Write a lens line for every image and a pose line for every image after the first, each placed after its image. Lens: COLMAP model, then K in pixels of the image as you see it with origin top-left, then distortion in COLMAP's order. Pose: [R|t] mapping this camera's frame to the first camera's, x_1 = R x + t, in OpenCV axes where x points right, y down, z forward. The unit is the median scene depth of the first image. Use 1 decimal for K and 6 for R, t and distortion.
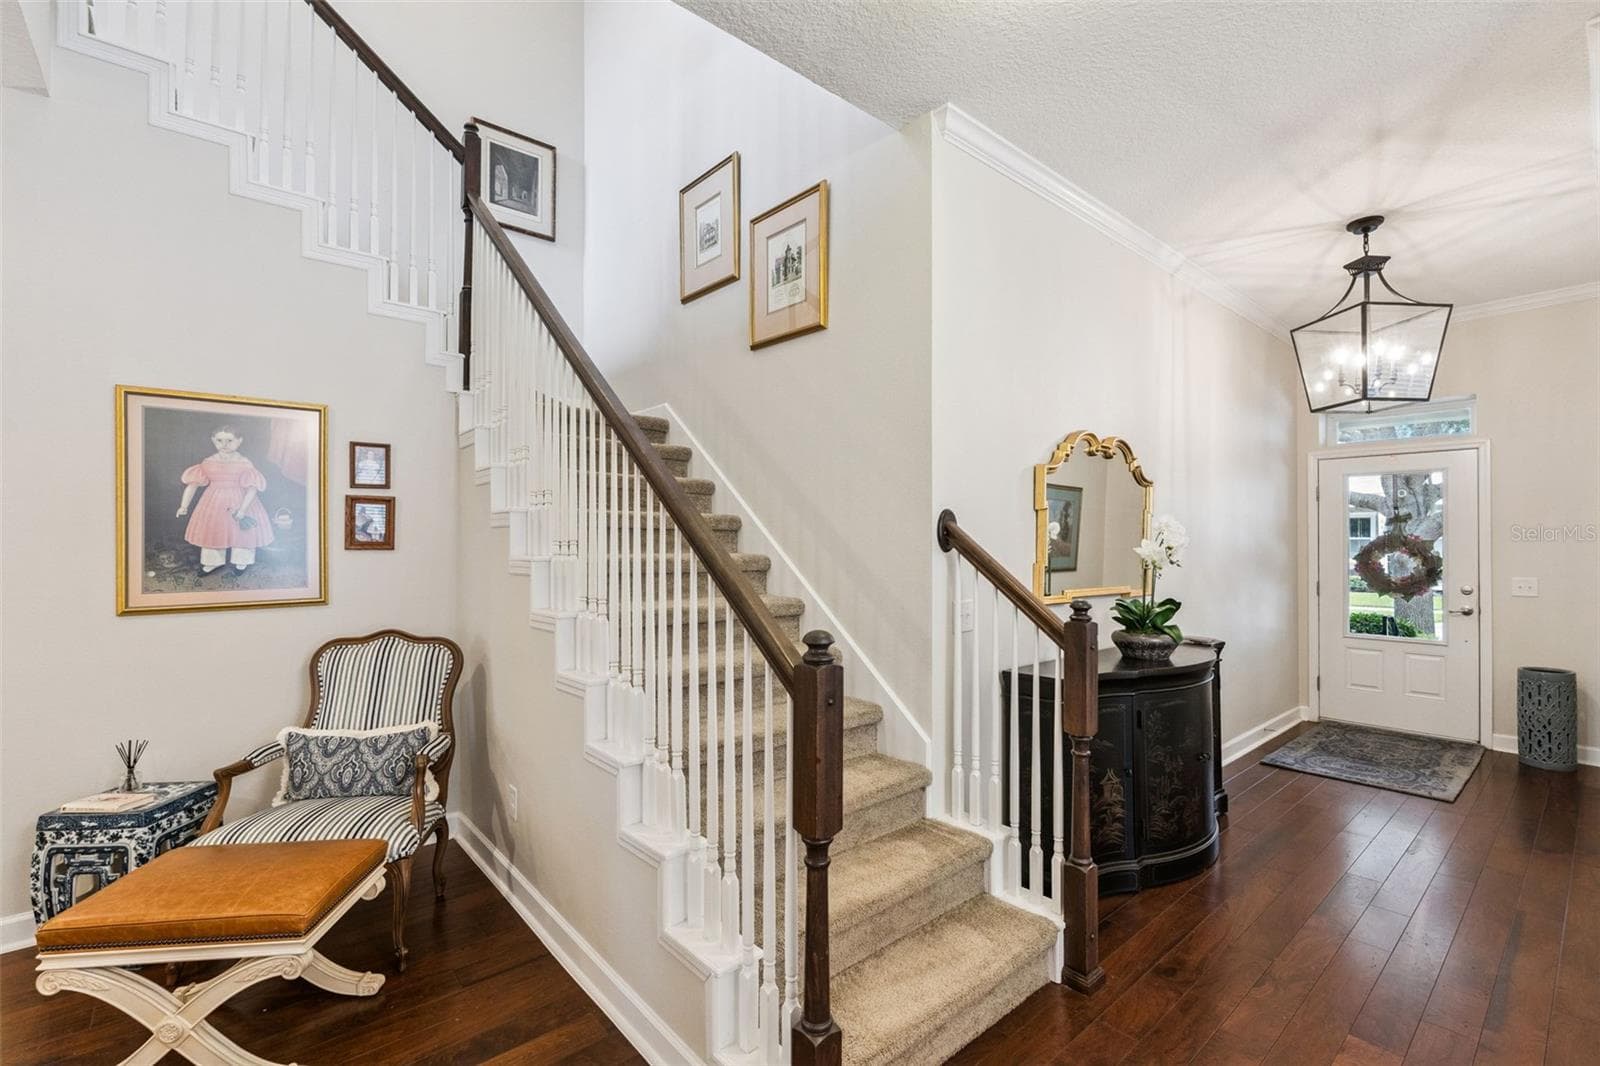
lens RADIAL K [[701.1, 0, 790.8], [0, 701.1, 538.6], [0, 0, 1]] dist [0.001714, 0.000155]
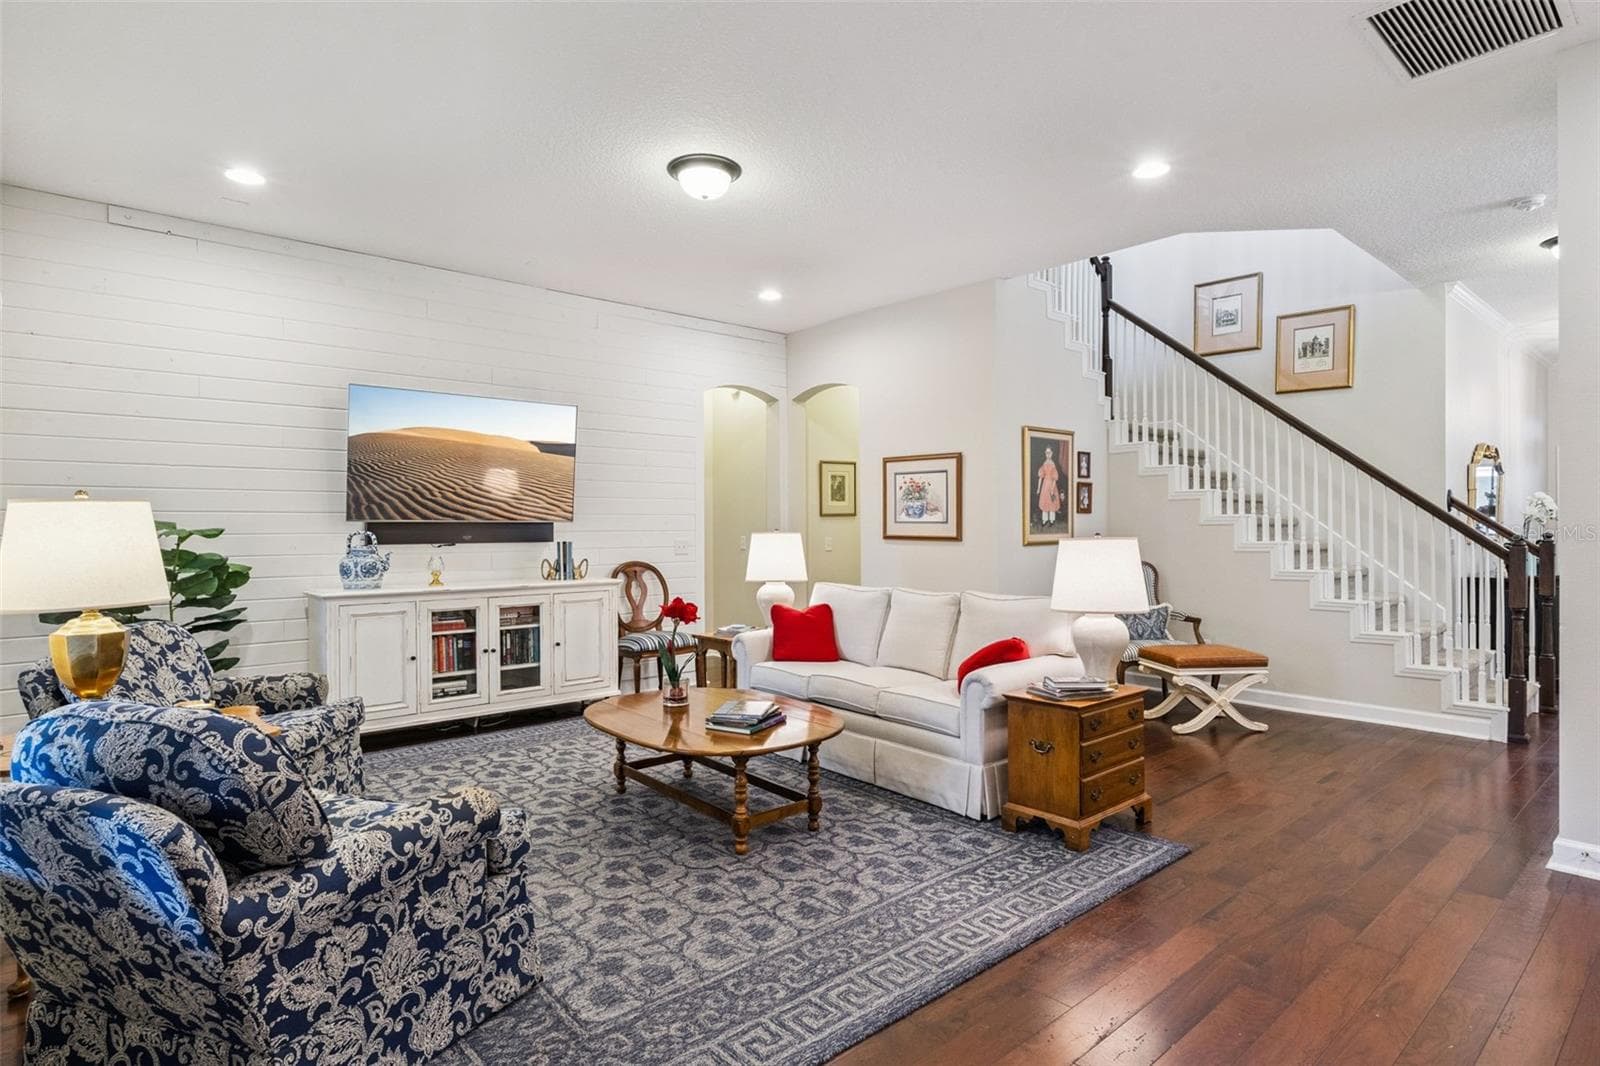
lens RADIAL K [[813.7, 0, 809.1], [0, 813.7, 530.5], [0, 0, 1]] dist [0.000720, -0.000073]
pose [[0.999930, -0.002245, 0.011580, -1.329494], [0.002134, 0.999952, 0.009544, 0.038590], [-0.011601, -0.009518, 0.999887, -1.031917]]
